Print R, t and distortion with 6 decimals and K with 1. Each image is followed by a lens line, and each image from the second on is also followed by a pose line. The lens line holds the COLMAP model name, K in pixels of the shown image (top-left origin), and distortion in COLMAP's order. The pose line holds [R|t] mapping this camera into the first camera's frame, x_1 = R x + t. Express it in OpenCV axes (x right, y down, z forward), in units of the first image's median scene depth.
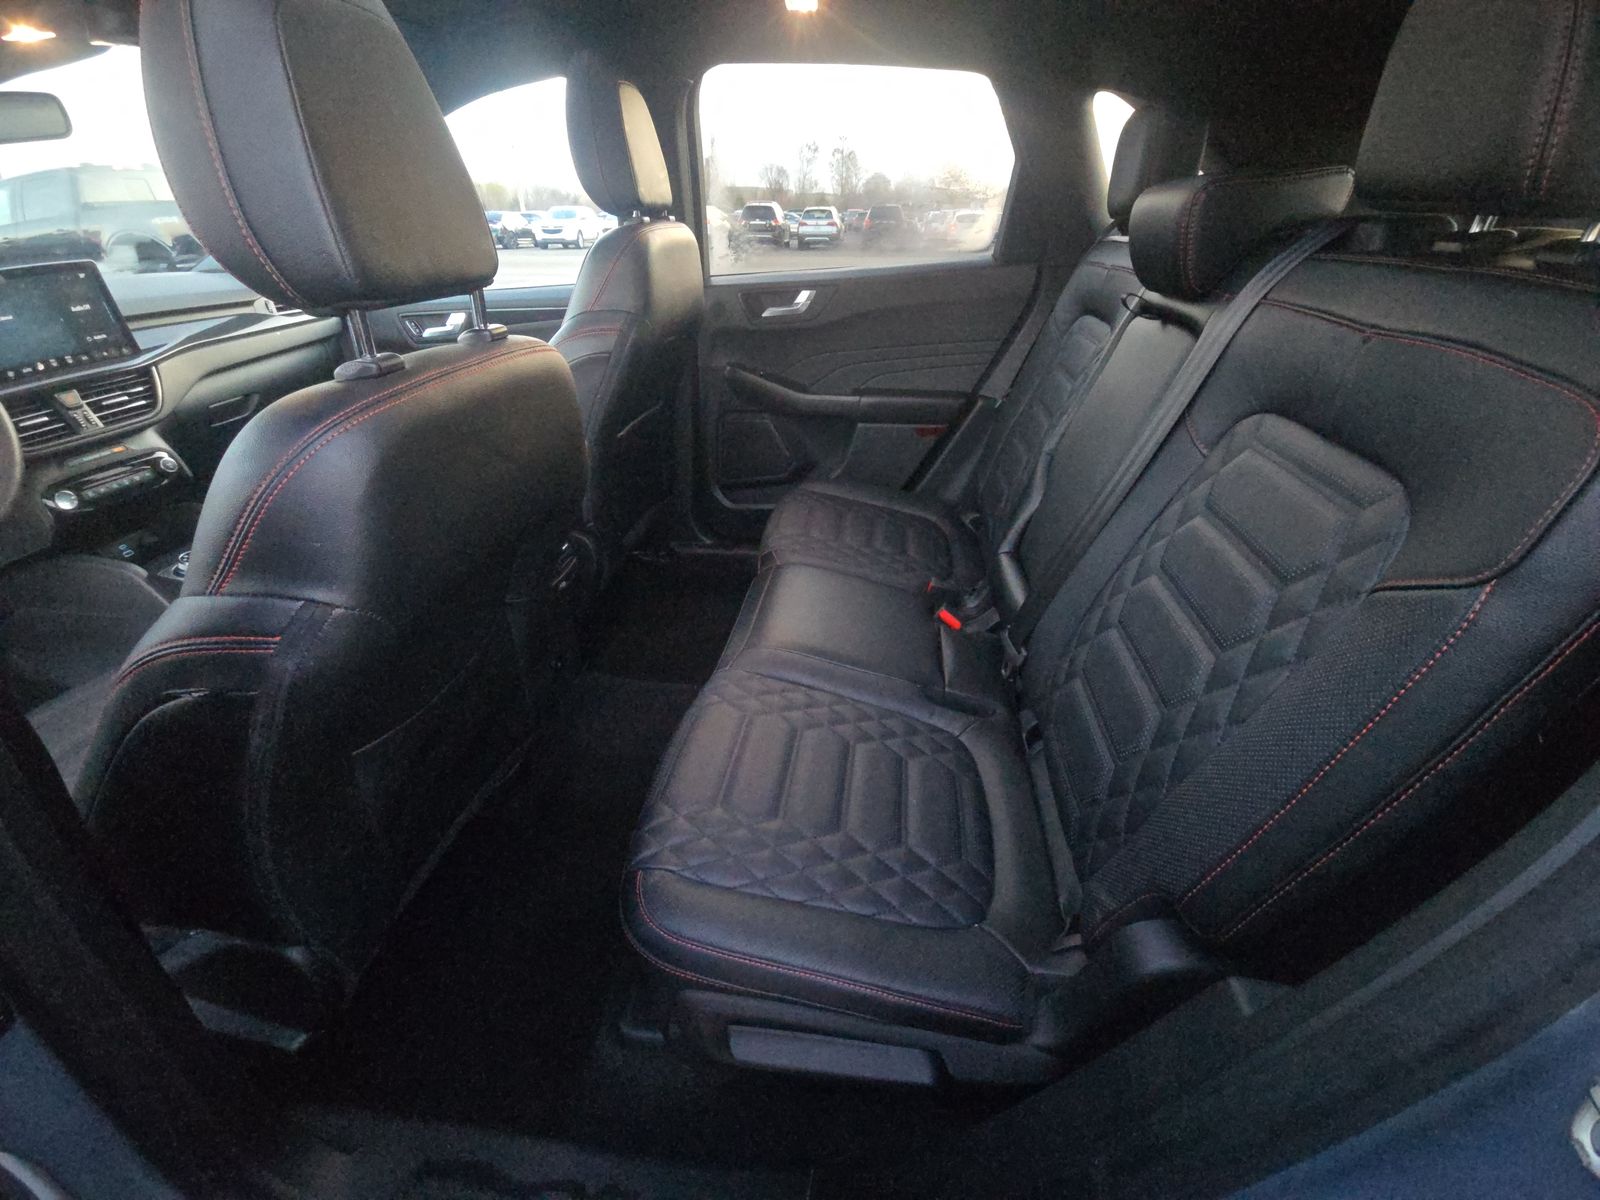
lens RADIAL K [[636.0, 0, 802.6], [0, 636.0, 595.9], [0, 0, 1]] dist [0.023311, -0.010747]
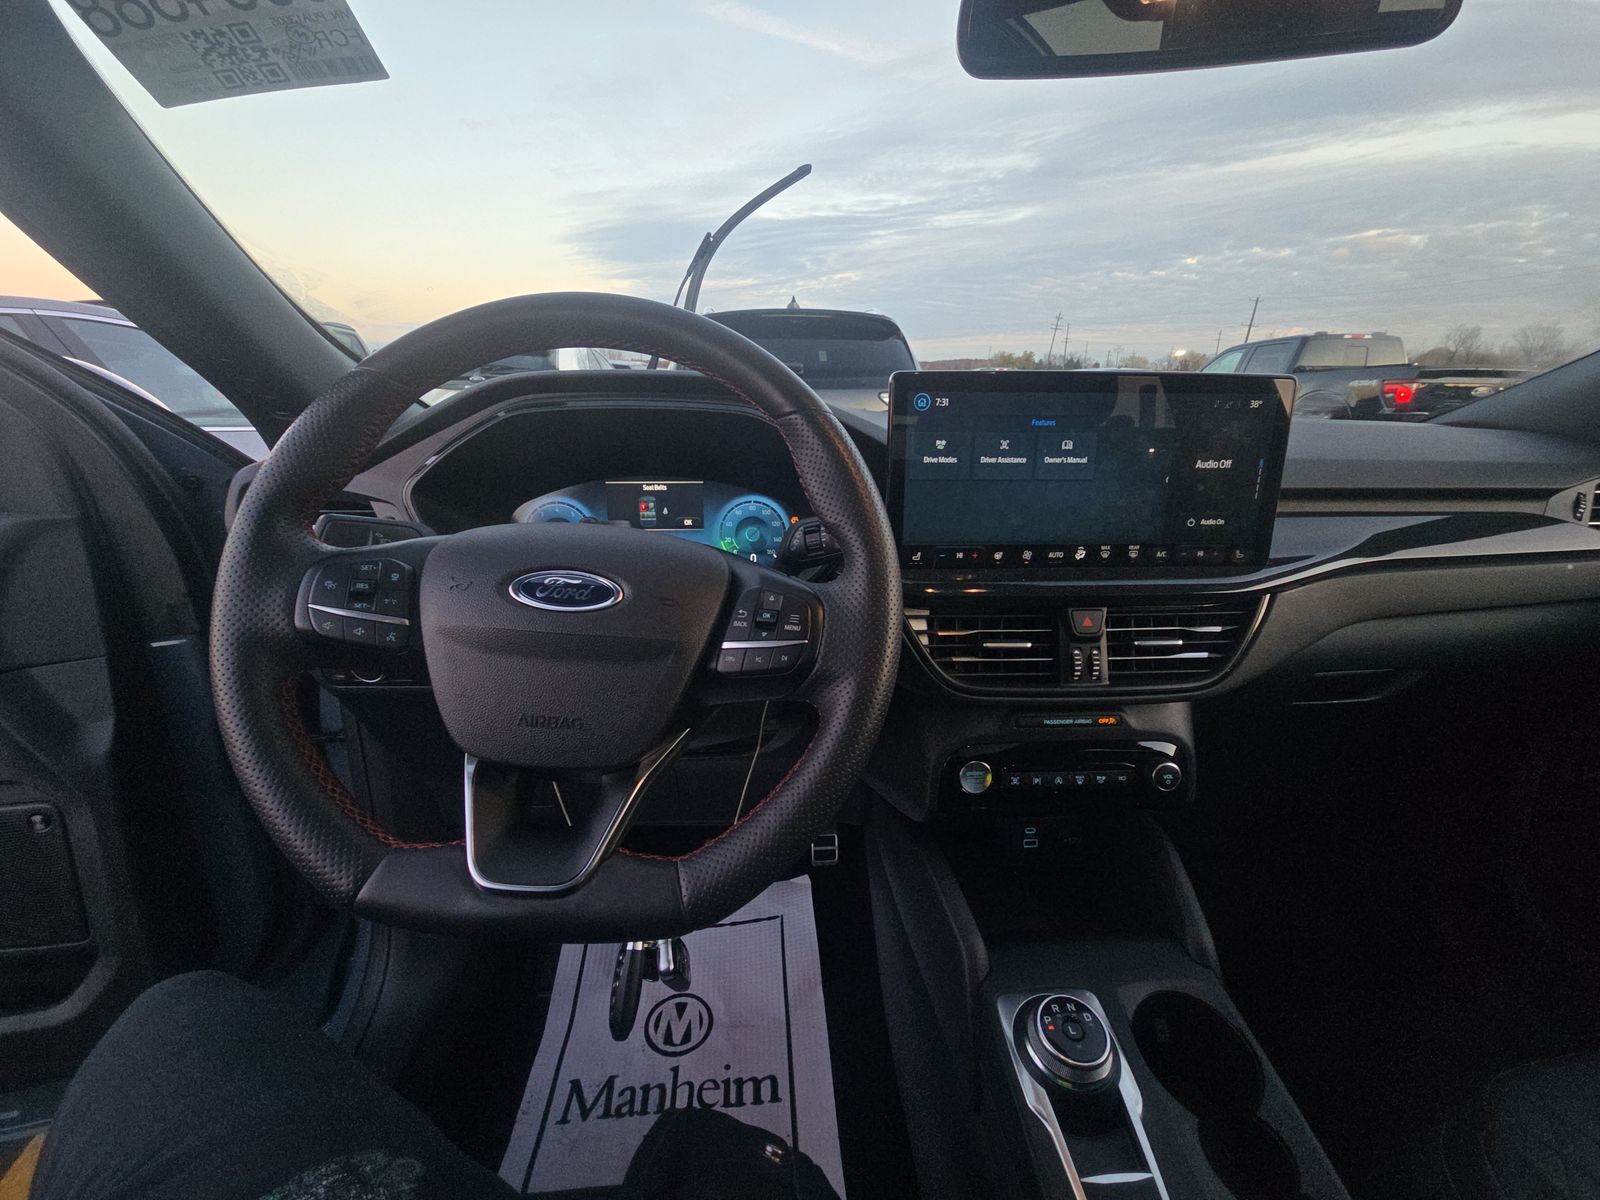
lens RADIAL K [[635.2, 0, 800.0], [0, 635.2, 600.0], [0, 0, 1]] dist [0.037029, -0.015288]
pose [[0.197025, 0.261642, -0.944841, -0.664465], [-0.504657, 0.853314, 0.131062, -0.253529], [0.840537, 0.450998, 0.300163, 0.607956]]
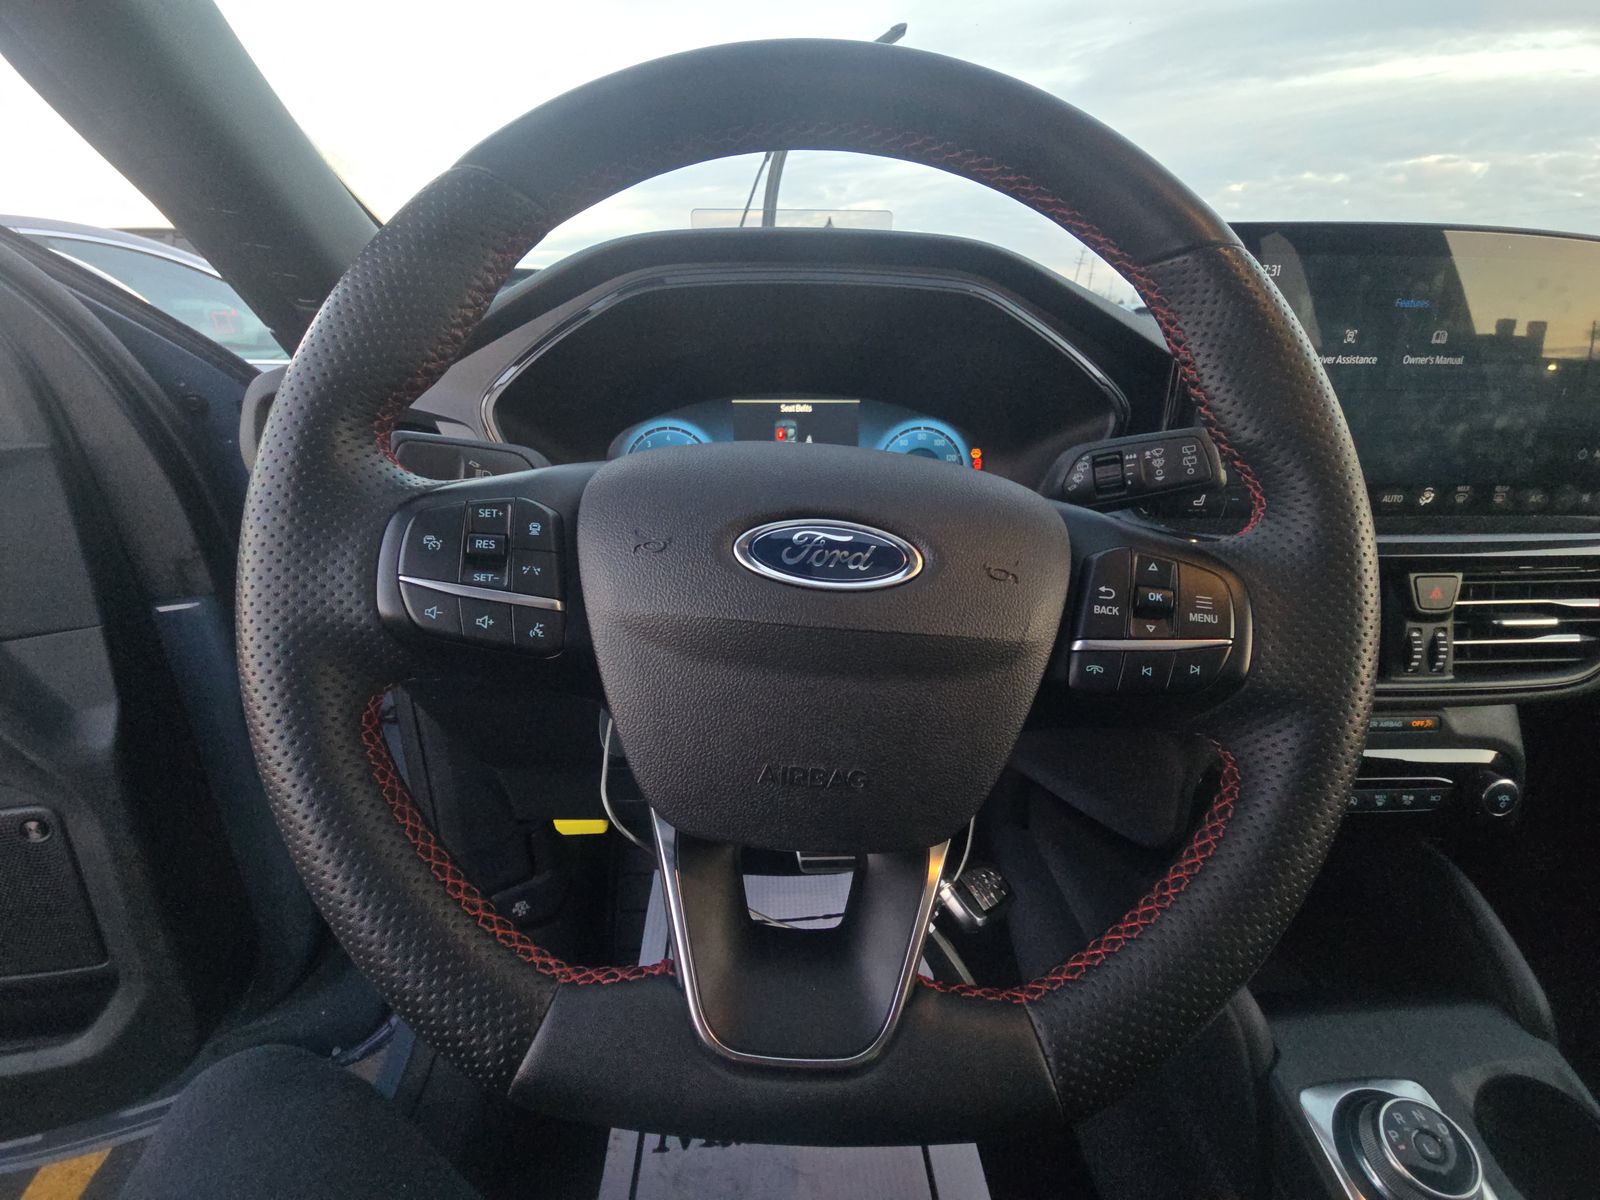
lens RADIAL K [[636.0, 0, 802.6], [0, 636.0, 595.9], [0, 0, 1]] dist [0.023311, -0.010747]
pose [[0.190052, 0.331461, -0.924129, -0.811661], [-0.507495, 0.838941, 0.196537, -0.181046], [0.840434, 0.431638, 0.327657, 0.543079]]
